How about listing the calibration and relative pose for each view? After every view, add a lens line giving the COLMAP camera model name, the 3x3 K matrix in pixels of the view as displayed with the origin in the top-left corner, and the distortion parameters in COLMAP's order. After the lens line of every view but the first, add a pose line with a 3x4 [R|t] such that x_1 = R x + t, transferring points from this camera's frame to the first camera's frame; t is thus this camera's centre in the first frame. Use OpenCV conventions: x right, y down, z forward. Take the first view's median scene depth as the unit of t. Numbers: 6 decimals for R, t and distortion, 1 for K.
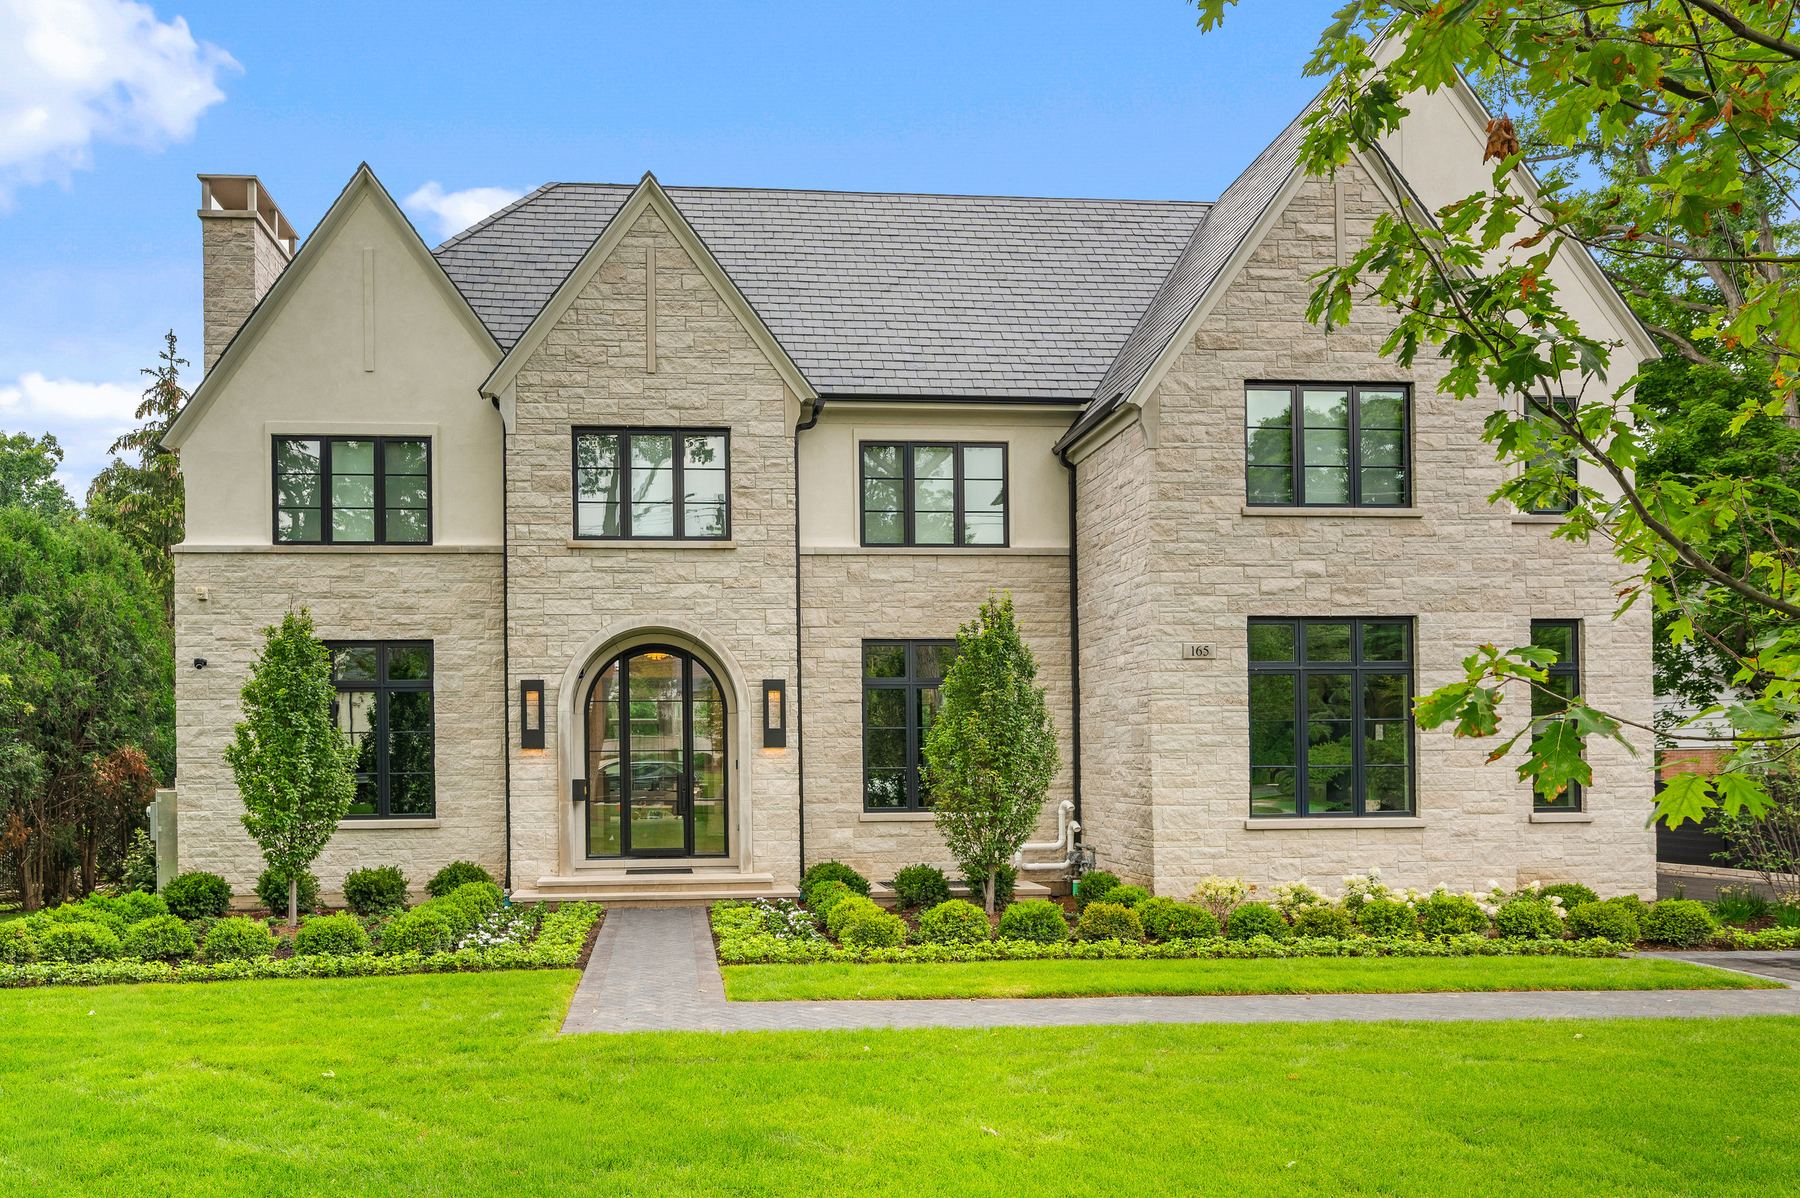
lens RADIAL K [[1510.9, 0, 845.2], [0, 1510.9, 747.7], [0, 0, 1]] dist [-0.004409, 0.005267]
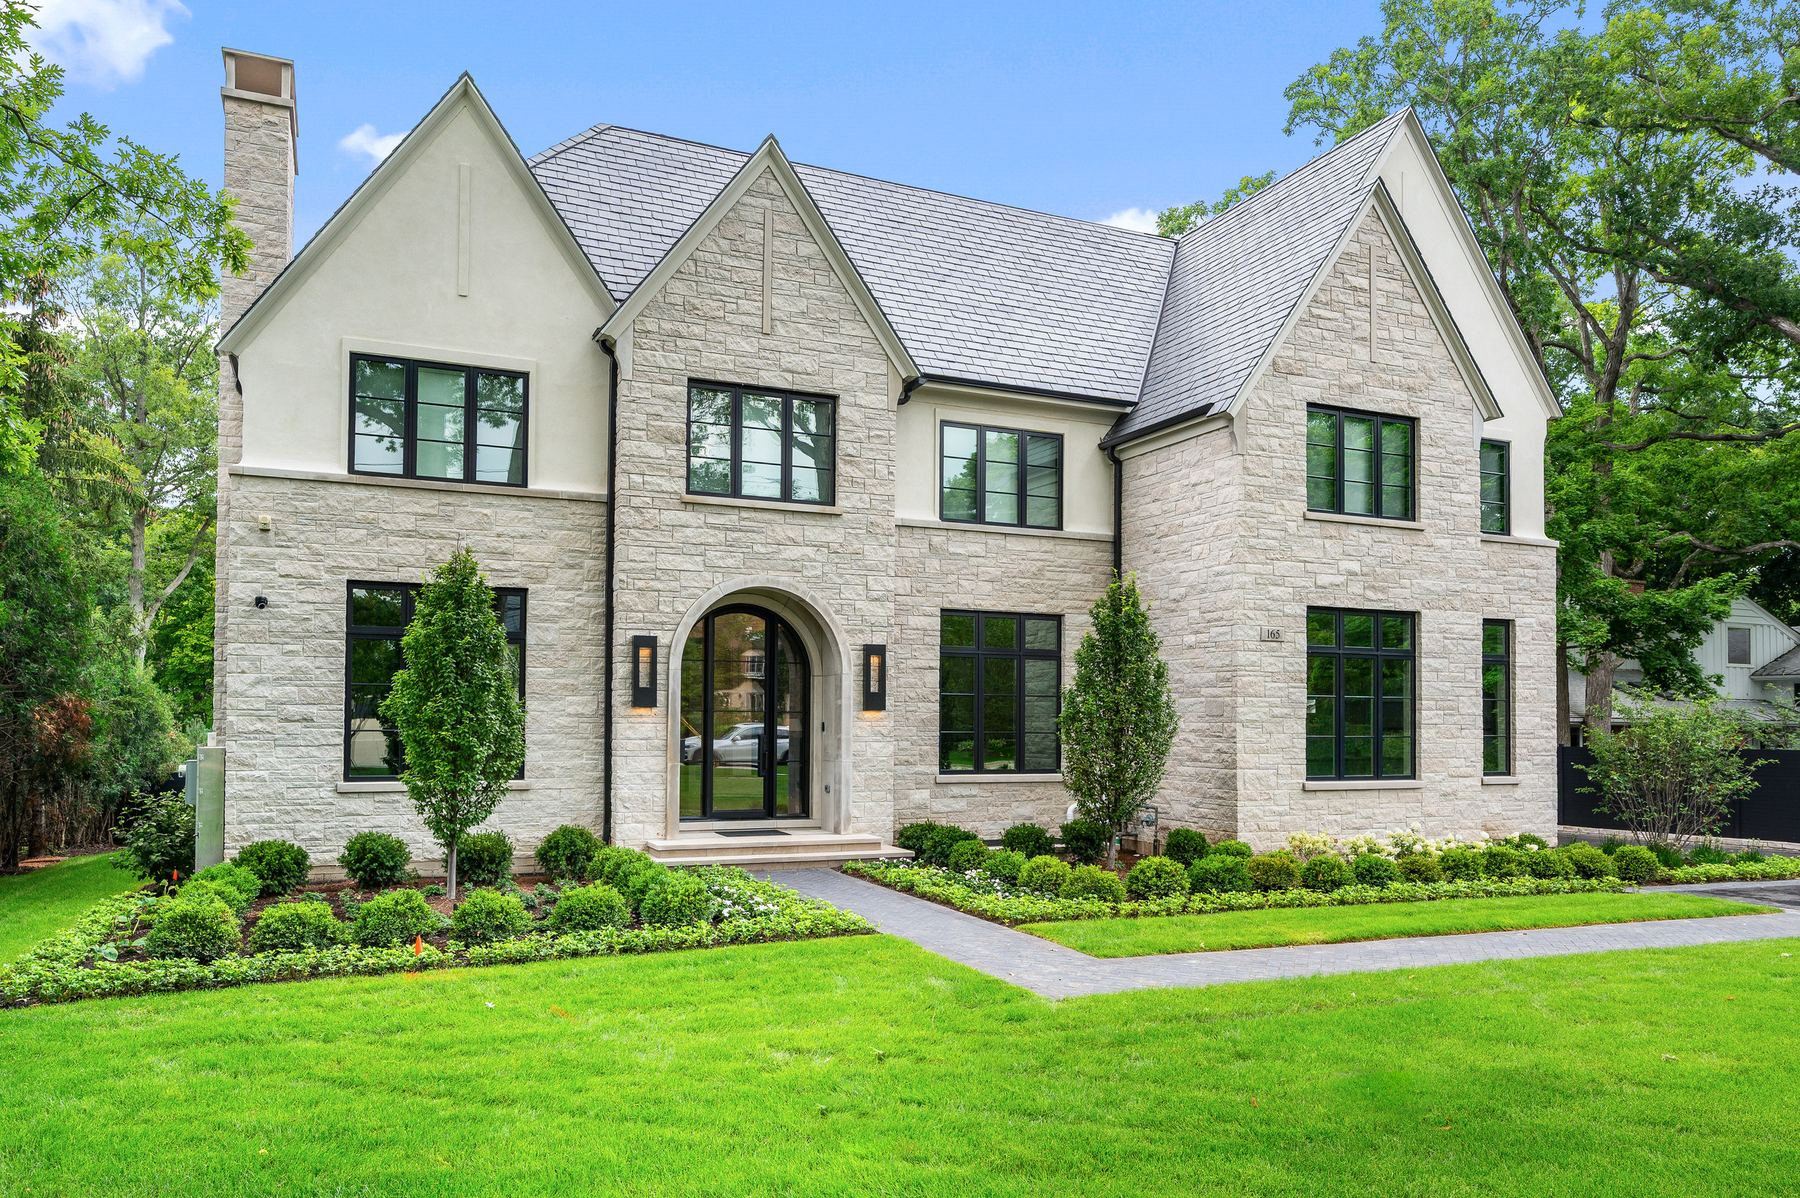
lens RADIAL K [[1409.8, 0, 1018.0], [0, 1409.8, 676.8], [0, 0, 1]] dist [-0.000566, -0.005048]
pose [[0.927746, 0.028626, 0.372113, -0.317170], [-0.019547, 0.999413, -0.028147, 0.001892], [-0.372700, 0.018839, 0.927761, 0.076651]]
